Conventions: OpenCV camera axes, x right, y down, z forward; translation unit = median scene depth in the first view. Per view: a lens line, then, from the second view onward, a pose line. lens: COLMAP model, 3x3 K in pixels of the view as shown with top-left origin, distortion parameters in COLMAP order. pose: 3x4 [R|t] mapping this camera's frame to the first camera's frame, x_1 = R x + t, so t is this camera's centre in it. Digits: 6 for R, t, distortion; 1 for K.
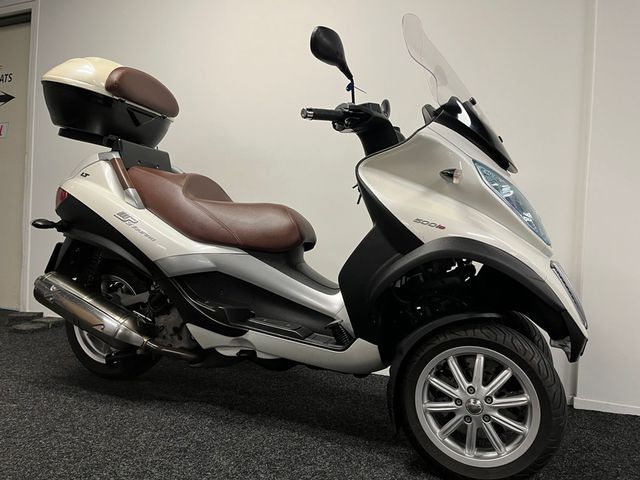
lens RADIAL K [[472.7, 0, 320.1], [0, 472.7, 246.5], [0, 0, 1]] dist [0.040520, 0.000497]
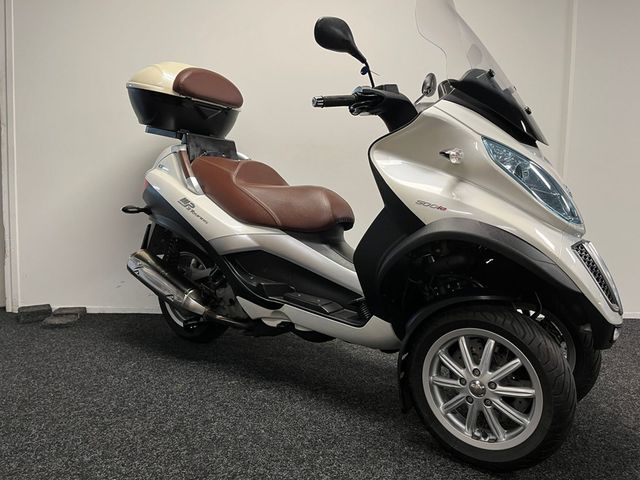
lens RADIAL K [[476.7, 0, 320.0], [0, 476.7, 240.0], [0, 0, 1]] dist [0.098621, -0.163539]
pose [[0.961414, -0.003335, -0.275087, 0.230415], [0.016063, 0.998901, 0.044030, -0.018396], [0.274638, -0.046750, 0.960411, -0.031046]]
